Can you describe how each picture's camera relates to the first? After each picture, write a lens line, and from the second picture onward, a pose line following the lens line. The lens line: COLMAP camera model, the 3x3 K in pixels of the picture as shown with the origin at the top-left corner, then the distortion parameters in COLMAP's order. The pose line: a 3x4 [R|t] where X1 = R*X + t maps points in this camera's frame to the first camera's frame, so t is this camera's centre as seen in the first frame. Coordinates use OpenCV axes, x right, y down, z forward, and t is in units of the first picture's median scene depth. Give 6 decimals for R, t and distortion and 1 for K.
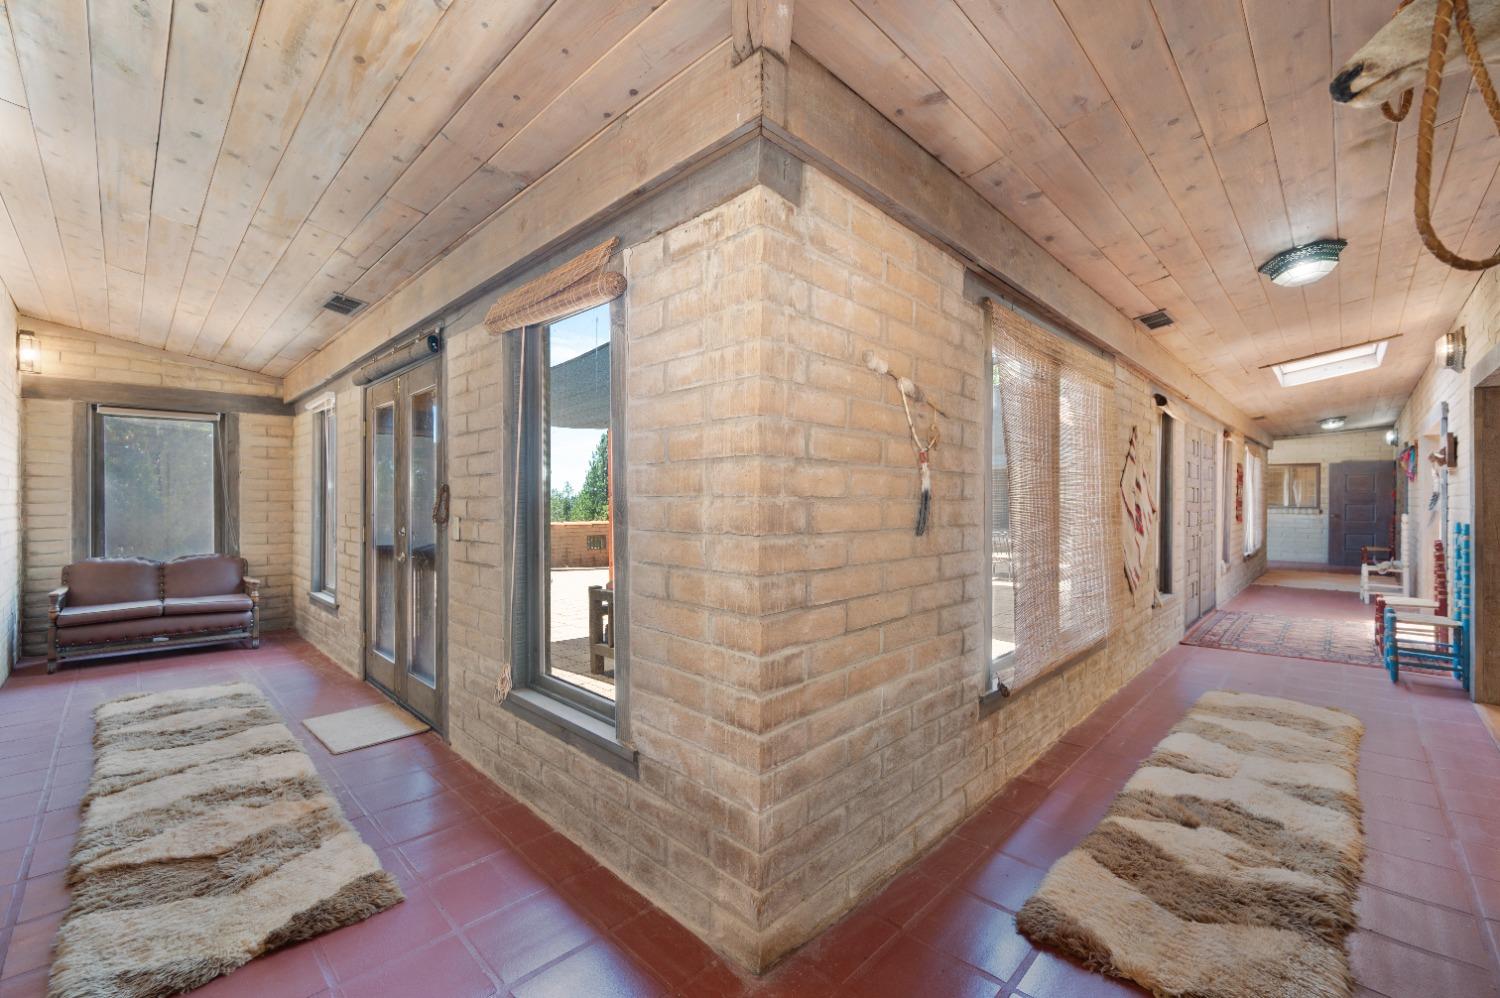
lens RADIAL K [[623.9, 0, 748.0], [0, 623.9, 507.4], [0, 0, 1]] dist [0.000349, 0.000313]
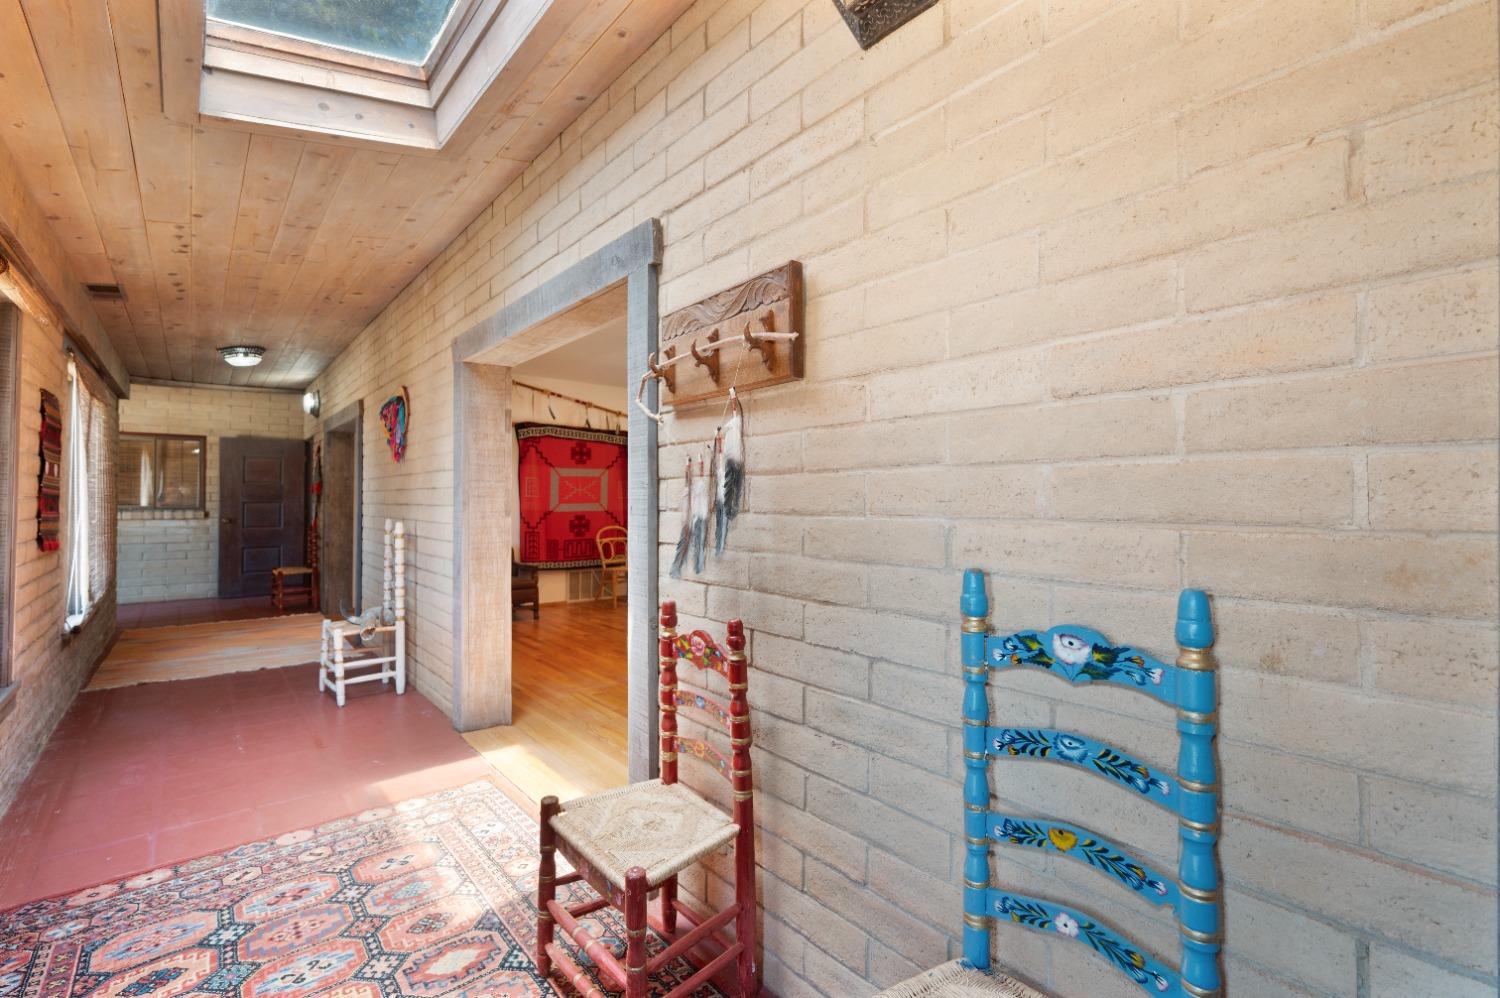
lens RADIAL K [[676.0, 0, 750.0], [0, 676.0, 499.0], [0, 0, 1]] dist [-0.000381, 0.000142]
pose [[0.113936, 0.002389, 0.993485, 0.320883], [0.008704, 0.999956, -0.003403, -0.001799], [-0.993450, 0.009035, 0.113910, 0.397864]]
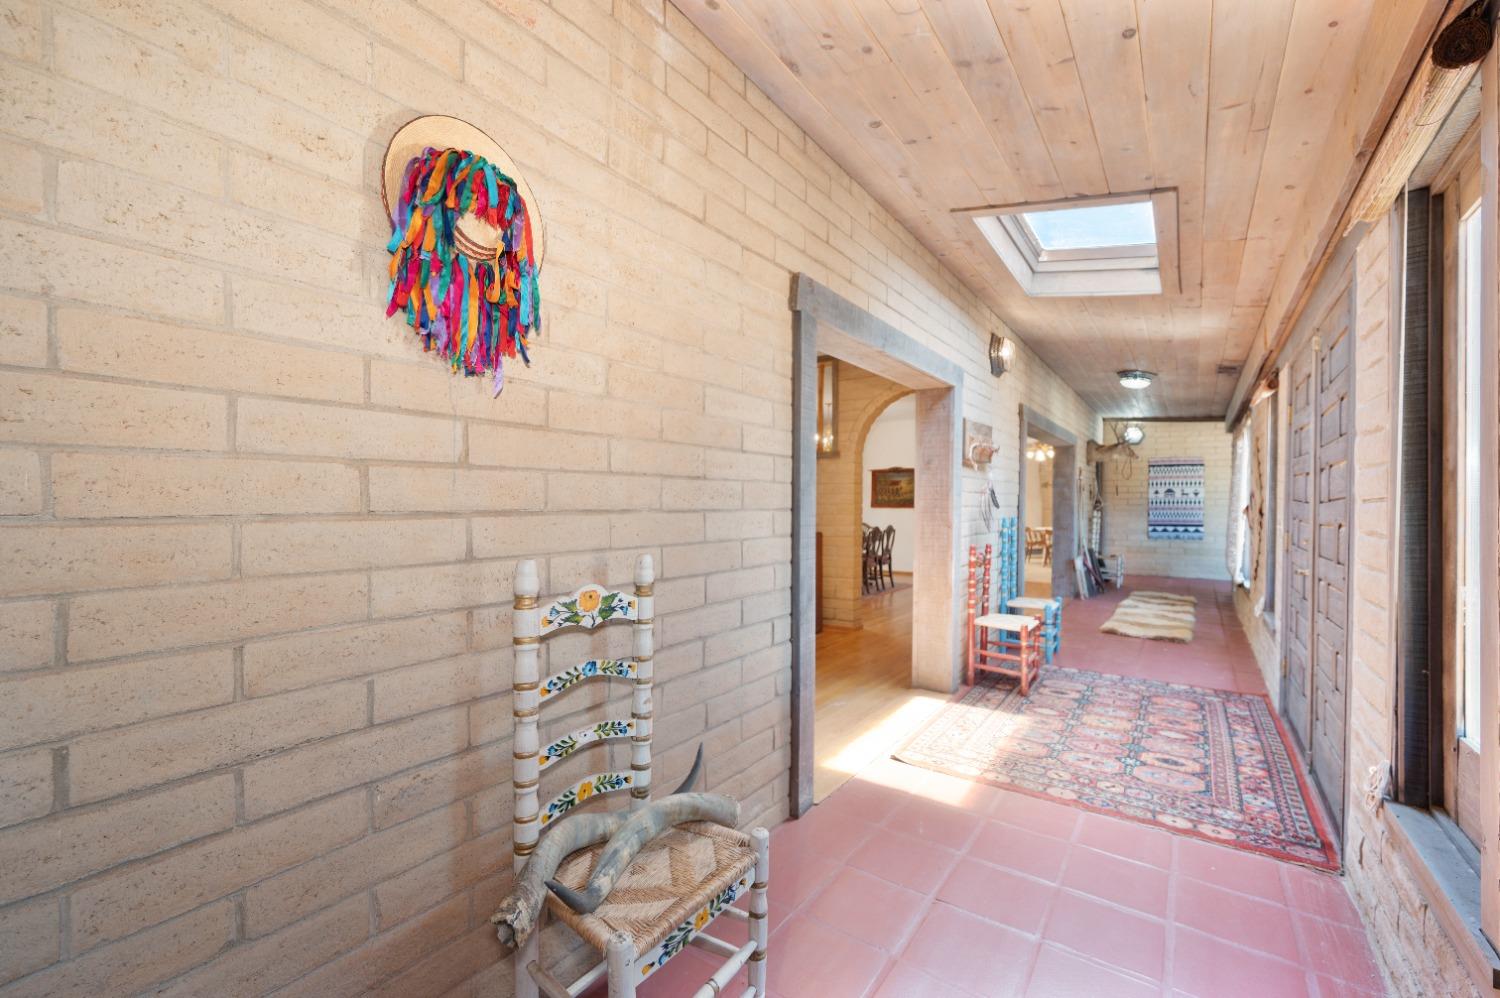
lens RADIAL K [[623.9, 0, 748.0], [0, 623.9, 507.4], [0, 0, 1]] dist [0.000349, 0.000313]
pose [[-0.989167, -0.010250, -0.146437, 0.755225], [-0.013518, 0.999681, 0.021341, -0.006506], [0.146172, 0.023090, -0.988990, 0.871558]]
